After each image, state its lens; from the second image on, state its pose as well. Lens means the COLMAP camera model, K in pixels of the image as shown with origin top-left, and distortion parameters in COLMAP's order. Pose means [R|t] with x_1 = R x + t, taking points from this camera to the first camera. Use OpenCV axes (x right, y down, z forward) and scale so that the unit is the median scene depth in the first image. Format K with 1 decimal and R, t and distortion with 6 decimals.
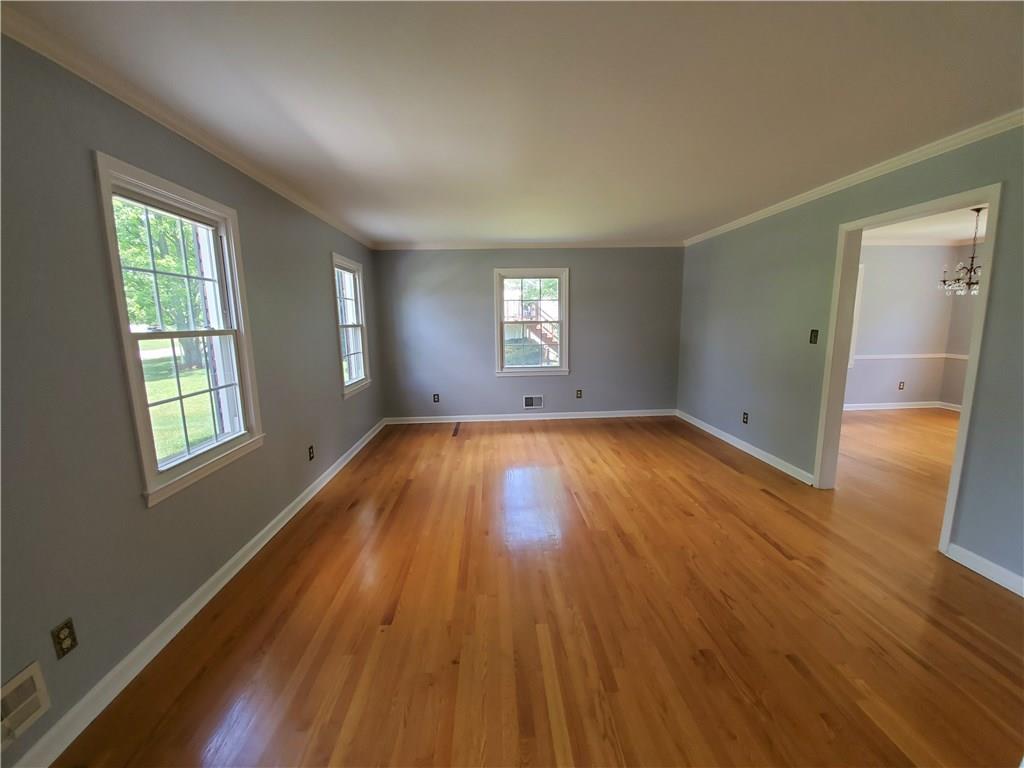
lens RADIAL K [[408.1, 0, 511.2], [0, 408.1, 380.1], [0, 0, 1]] dist [0.010794, -0.012405]
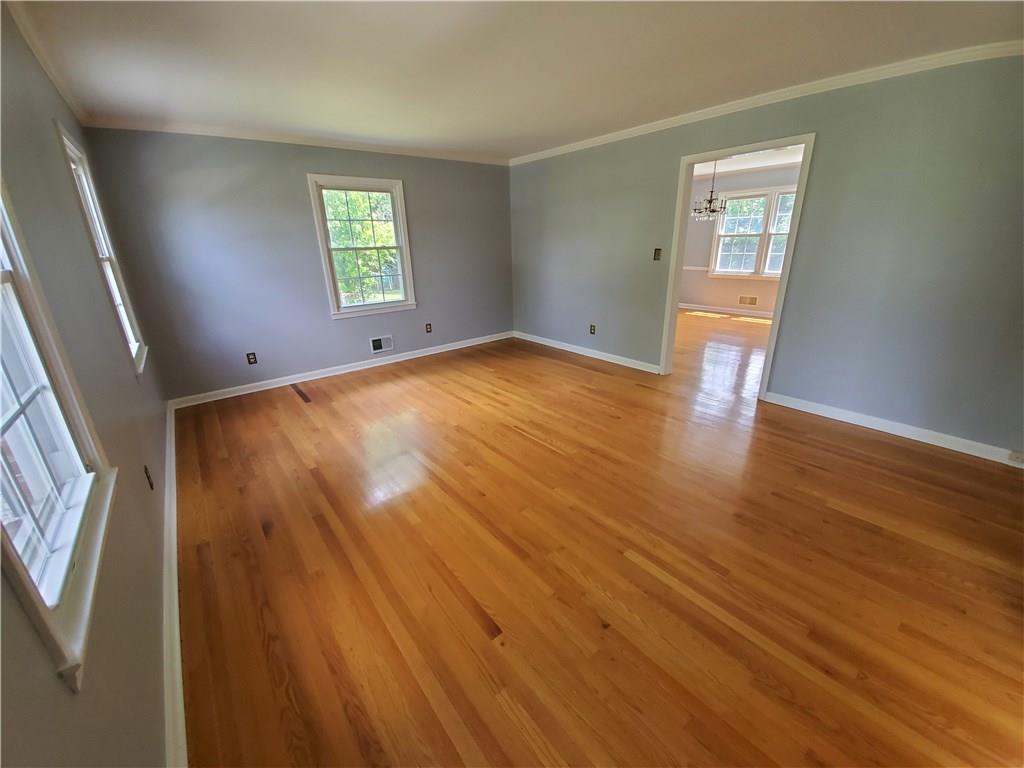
lens RADIAL K [[408.1, 0, 511.2], [0, 408.1, 380.1], [0, 0, 1]] dist [0.010794, -0.012405]
pose [[0.810488, -0.196371, 0.551859, -0.289078], [0.100627, 0.974803, 0.199083, -0.022033], [-0.577047, -0.105822, 0.809826, 0.178538]]
